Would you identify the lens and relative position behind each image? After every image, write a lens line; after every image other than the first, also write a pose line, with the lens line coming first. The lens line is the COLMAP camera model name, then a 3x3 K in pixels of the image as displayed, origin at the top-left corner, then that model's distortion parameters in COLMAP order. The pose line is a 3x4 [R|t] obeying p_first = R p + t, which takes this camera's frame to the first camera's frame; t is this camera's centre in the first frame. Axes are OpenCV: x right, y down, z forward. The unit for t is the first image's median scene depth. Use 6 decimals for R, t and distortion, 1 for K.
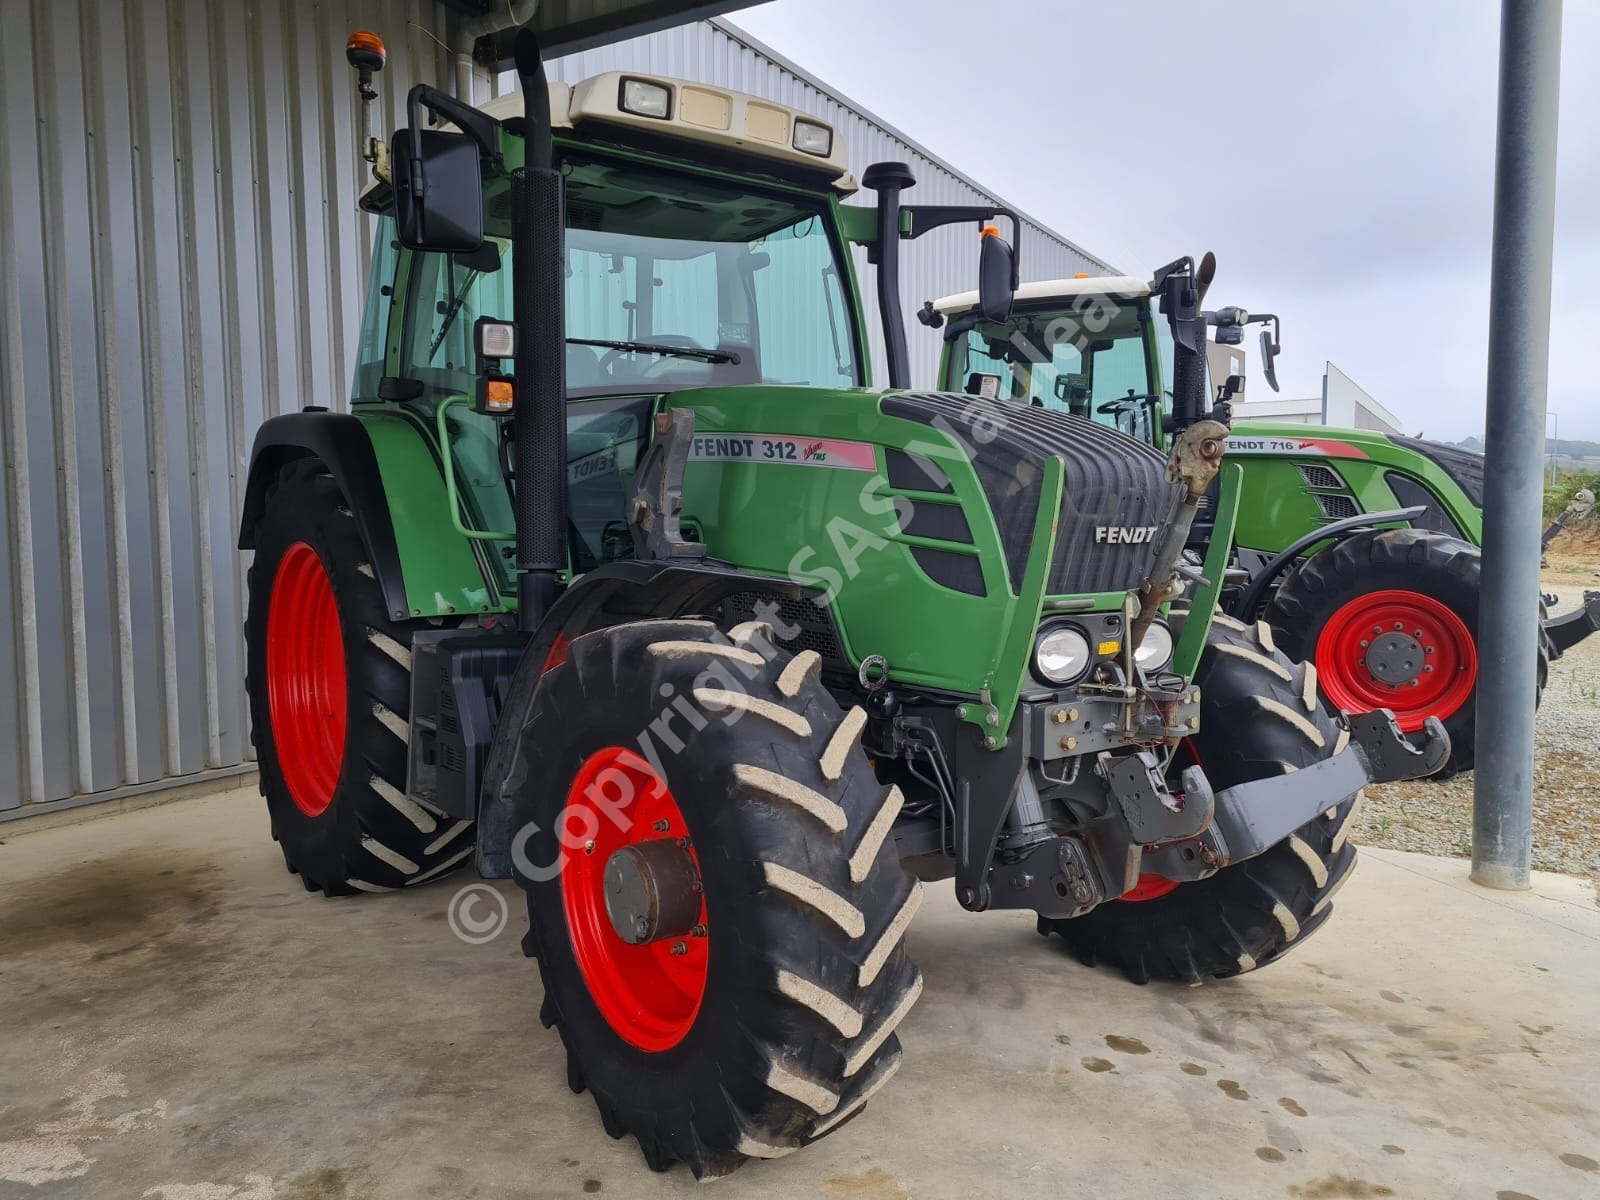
lens RADIAL K [[1199.0, 0, 802.7], [0, 1199.0, 604.1], [0, 0, 1]] dist [0.062148, -0.048690]
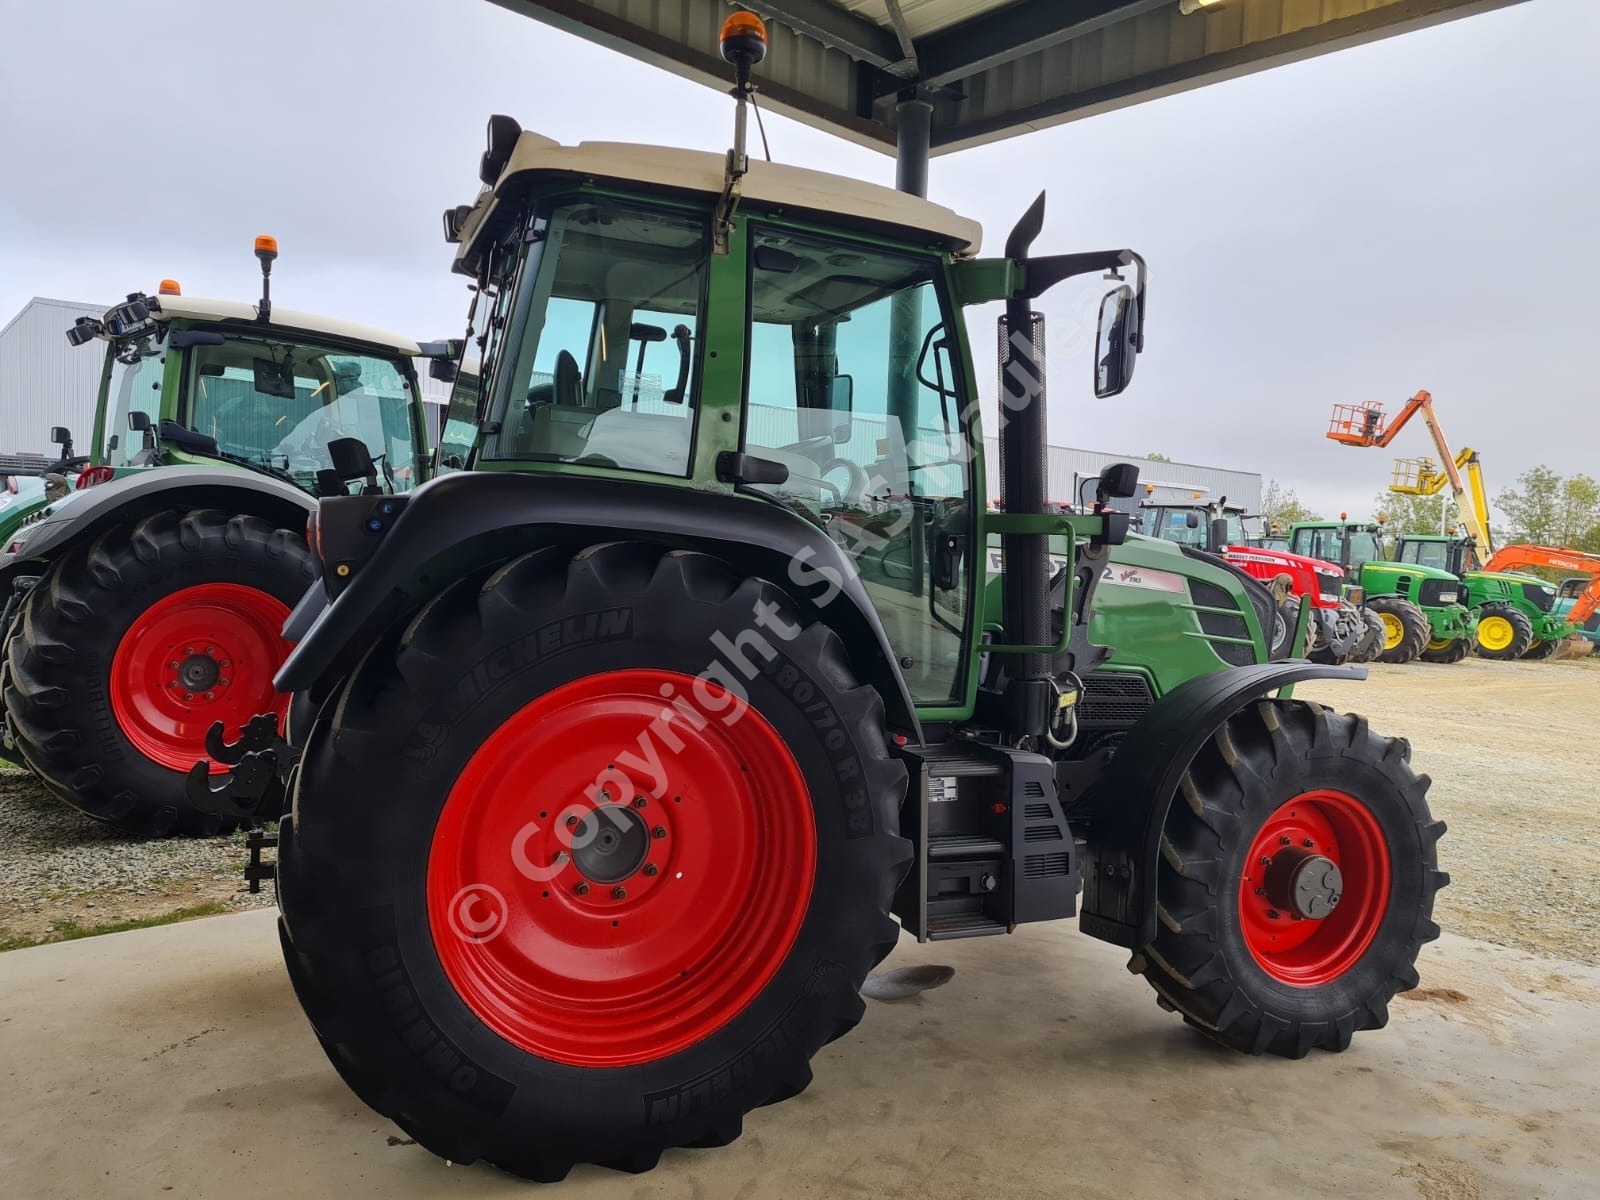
lens RADIAL K [[1199.0, 0, 803.8], [0, 1199.0, 603.0], [0, 0, 1]] dist [0.062148, -0.048690]
pose [[0.253087, -0.030370, 0.966967, -1.341723], [0.034425, 0.999157, 0.022371, -0.129143], [-0.966831, 0.027626, 0.253919, 0.932111]]
